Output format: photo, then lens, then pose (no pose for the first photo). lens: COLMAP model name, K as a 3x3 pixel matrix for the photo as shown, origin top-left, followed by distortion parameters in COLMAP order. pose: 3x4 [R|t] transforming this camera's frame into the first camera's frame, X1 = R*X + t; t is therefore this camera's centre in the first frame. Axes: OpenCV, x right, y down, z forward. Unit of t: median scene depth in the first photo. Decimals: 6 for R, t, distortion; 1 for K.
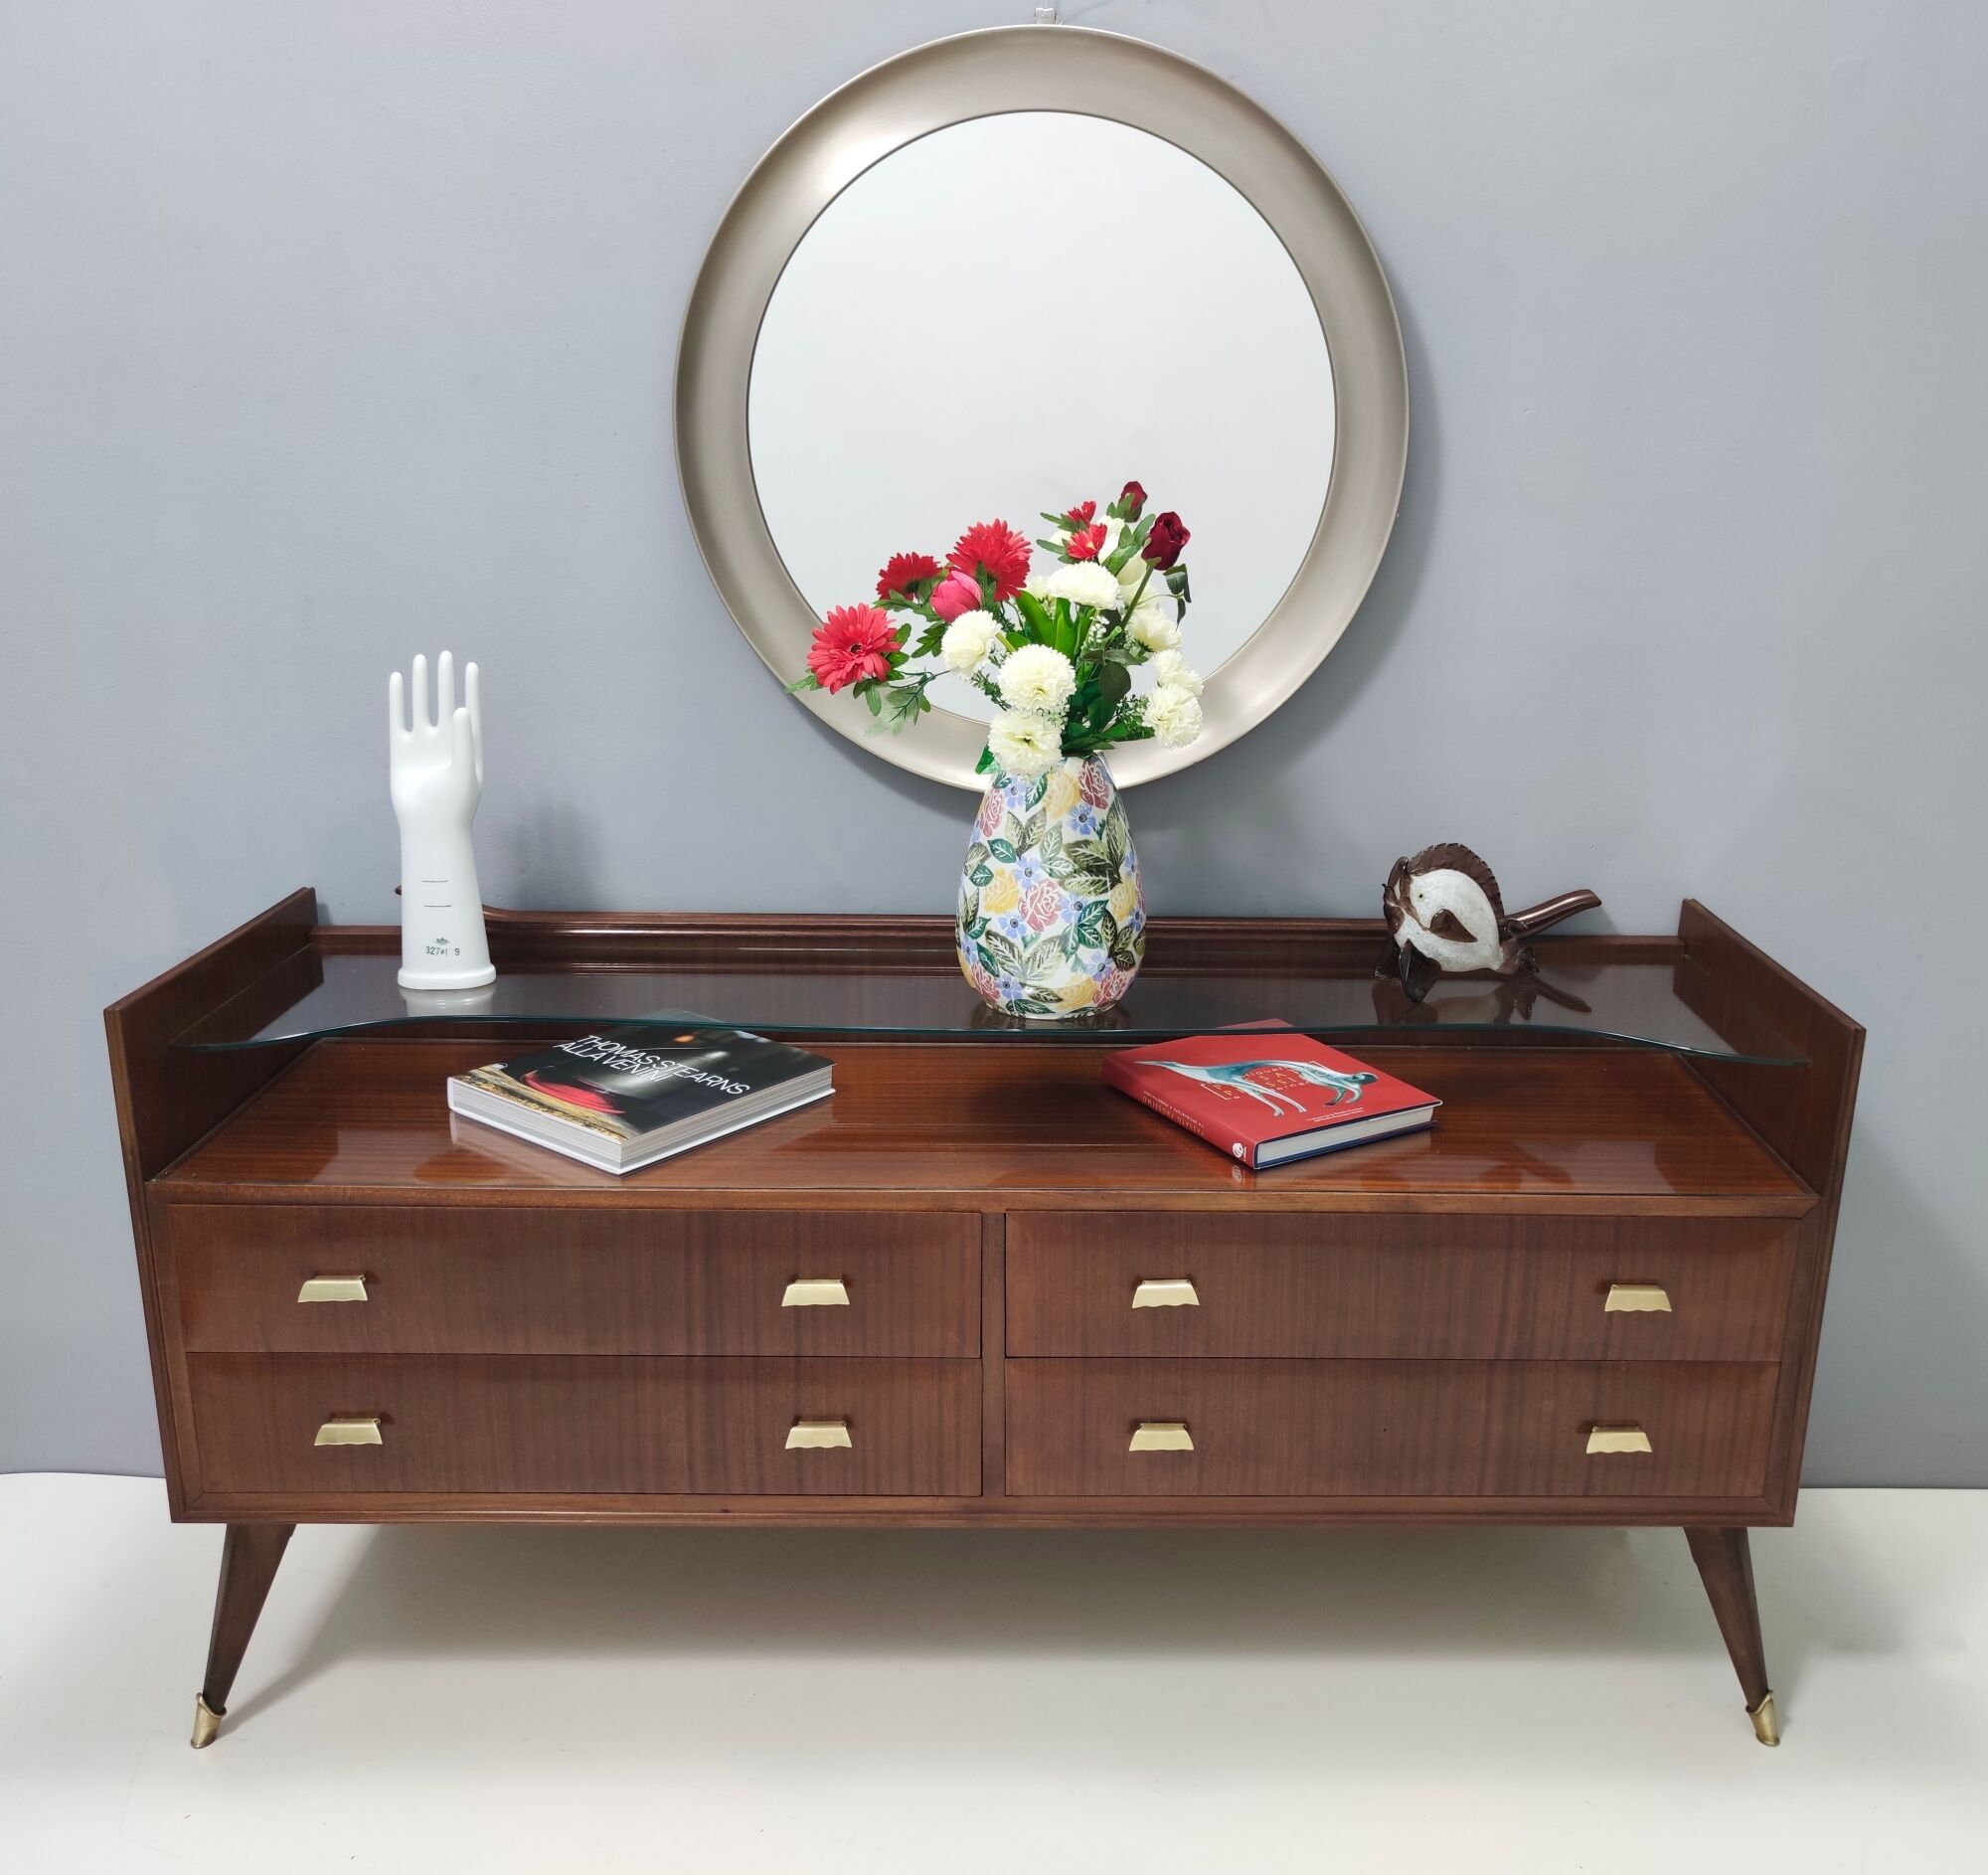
lens RADIAL K [[1832.2, 0, 1071.4], [0, 1832.2, 940.1], [0, 0, 1]] dist [0.049094, -0.023734]
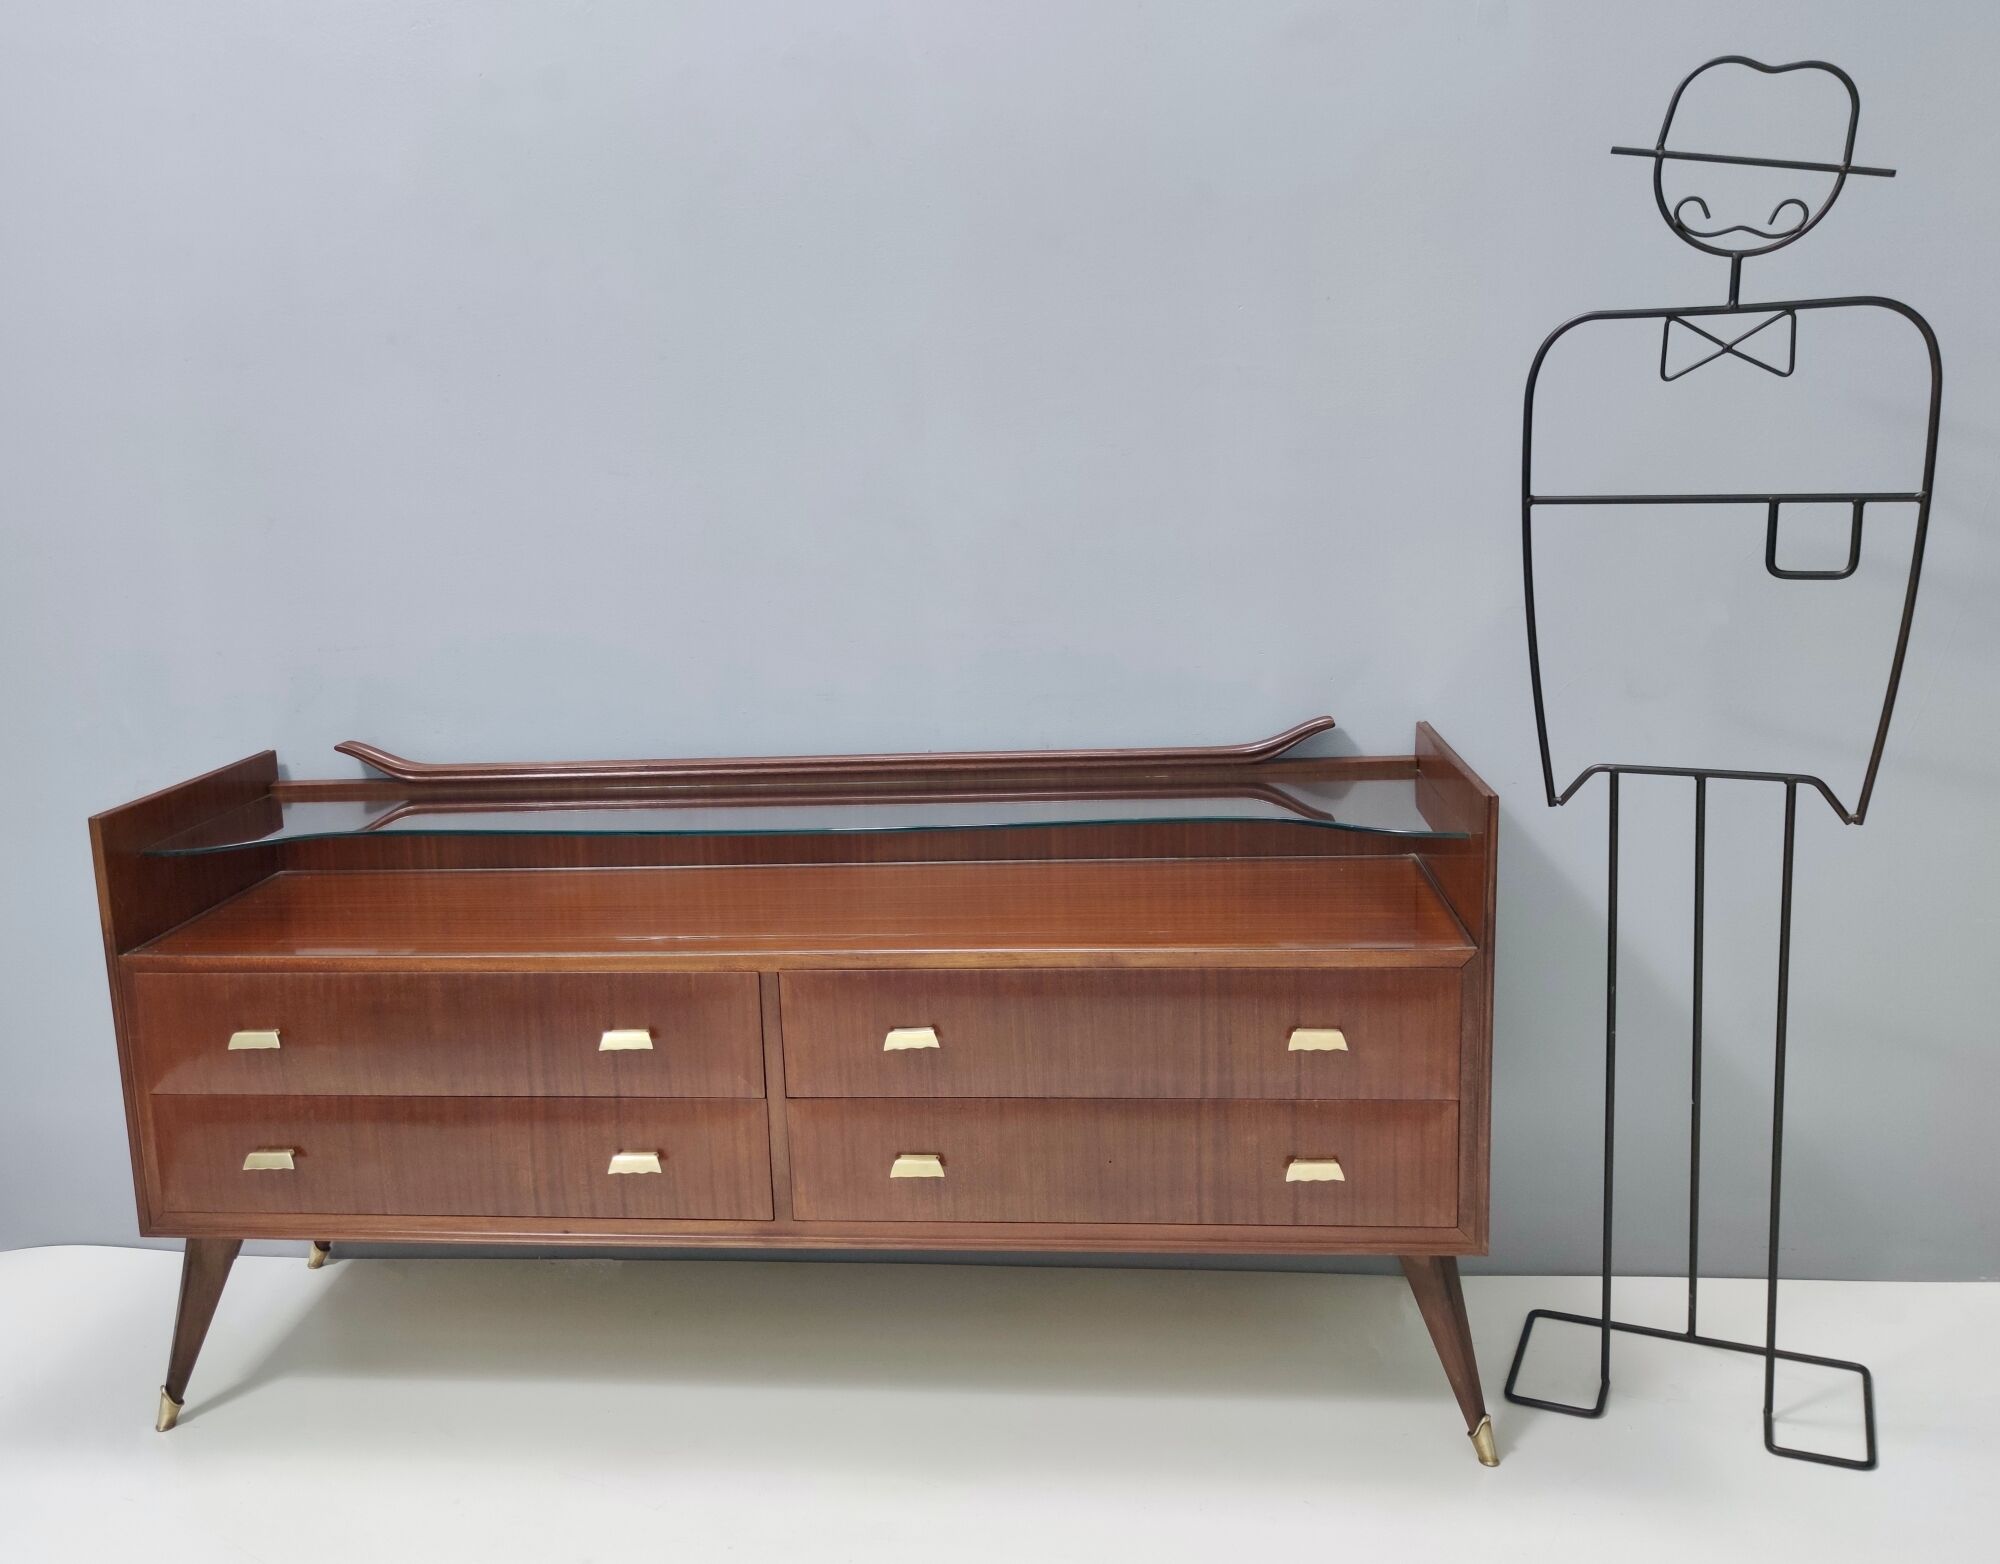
lens RADIAL K [[1819.0, 0, 876.6], [0, 1819.0, 762.1], [0, 0, 1]] dist [0.068617, -0.063847]
pose [[0.988369, -0.031873, -0.148699, 0.203578], [0.018259, 0.995588, -0.092037, 0.117886], [0.150977, 0.088251, 0.984590, -0.179188]]
